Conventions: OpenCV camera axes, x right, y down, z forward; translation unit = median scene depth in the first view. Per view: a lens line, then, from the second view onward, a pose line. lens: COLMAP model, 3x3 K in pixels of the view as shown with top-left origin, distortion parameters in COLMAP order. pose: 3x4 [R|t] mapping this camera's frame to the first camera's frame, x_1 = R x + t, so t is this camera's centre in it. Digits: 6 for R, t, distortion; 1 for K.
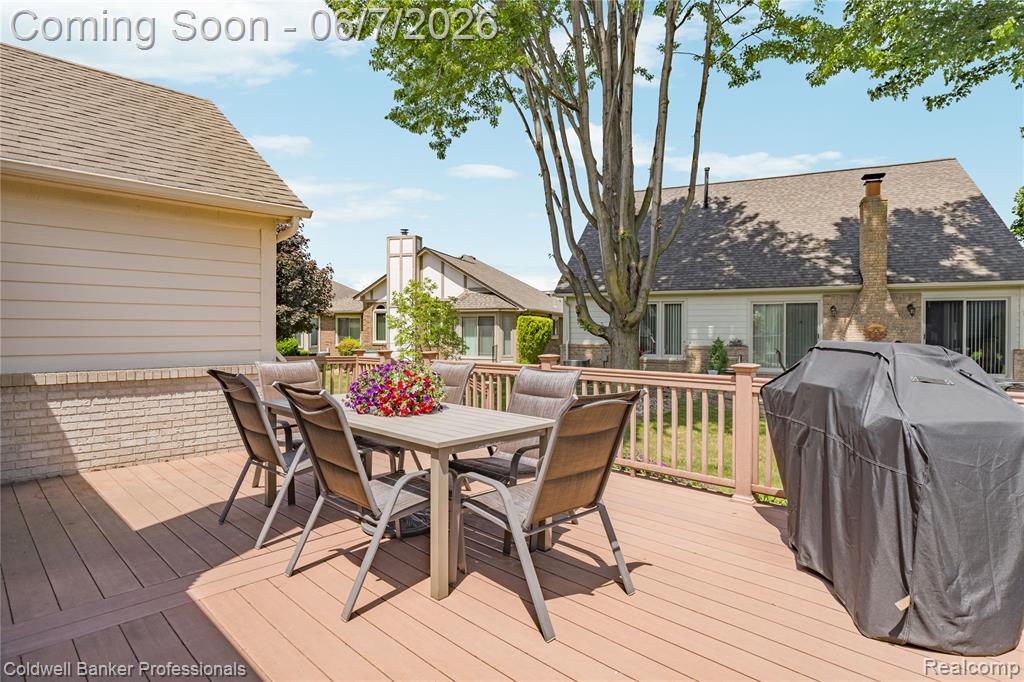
lens RADIAL K [[554.6, 0, 512.0], [0, 554.6, 341.0], [0, 0, 1]] dist [-0.006817, -0.002050]
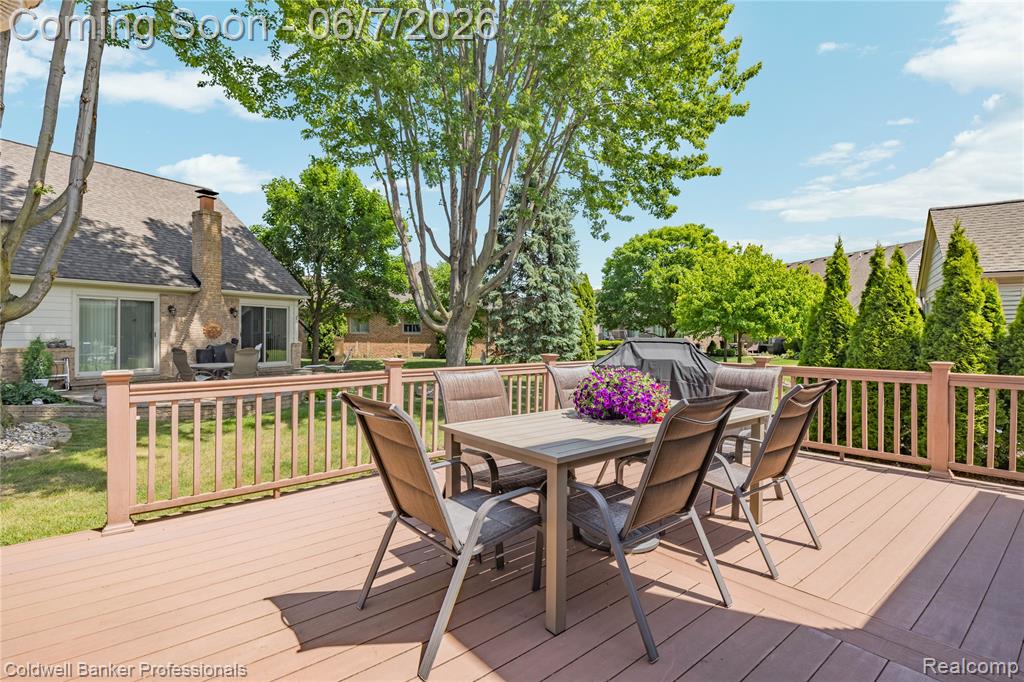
lens RADIAL K [[497.4, 0, 512.0], [0, 497.4, 341.0], [0, 0, 1]] dist [-0.011500, 0.000125]
pose [[0.102093, -0.015819, 0.994649, -0.254980], [0.009846, 0.999841, 0.014891, -0.004734], [-0.994726, 0.008273, 0.102232, 0.262796]]
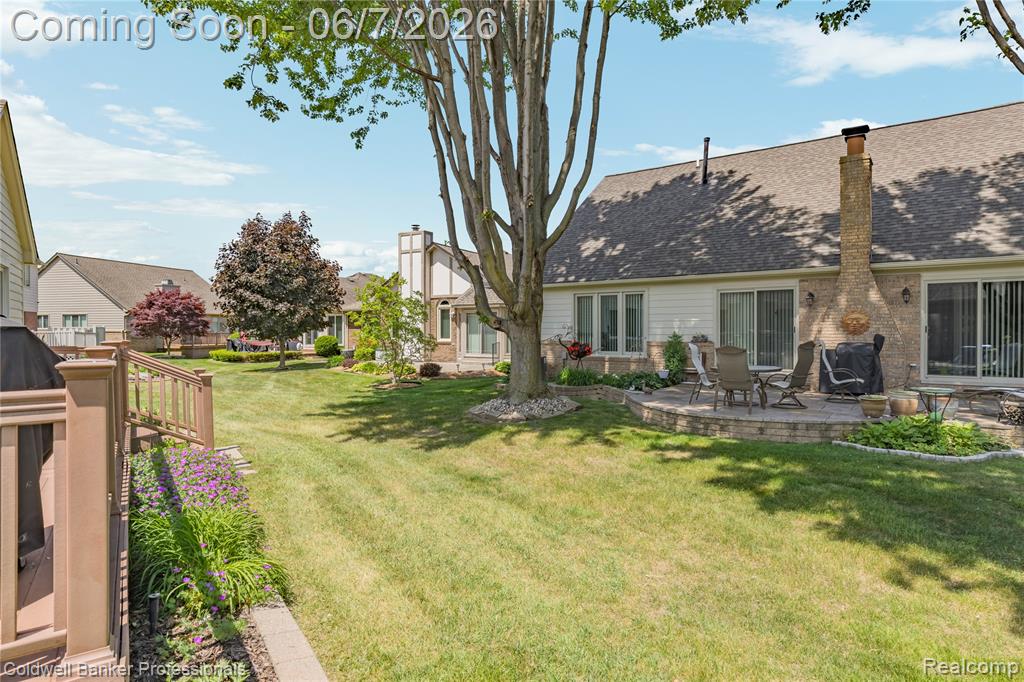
lens RADIAL K [[563.3, 0, 512.0], [0, 563.3, 341.0], [0, 0, 1]] dist [-0.005490, -0.000818]
pose [[0.976689, 0.001132, -0.214655, 0.311537], [-0.000852, 0.999999, 0.001397, 0.006759], [0.214656, -0.001181, 0.976689, 0.087850]]
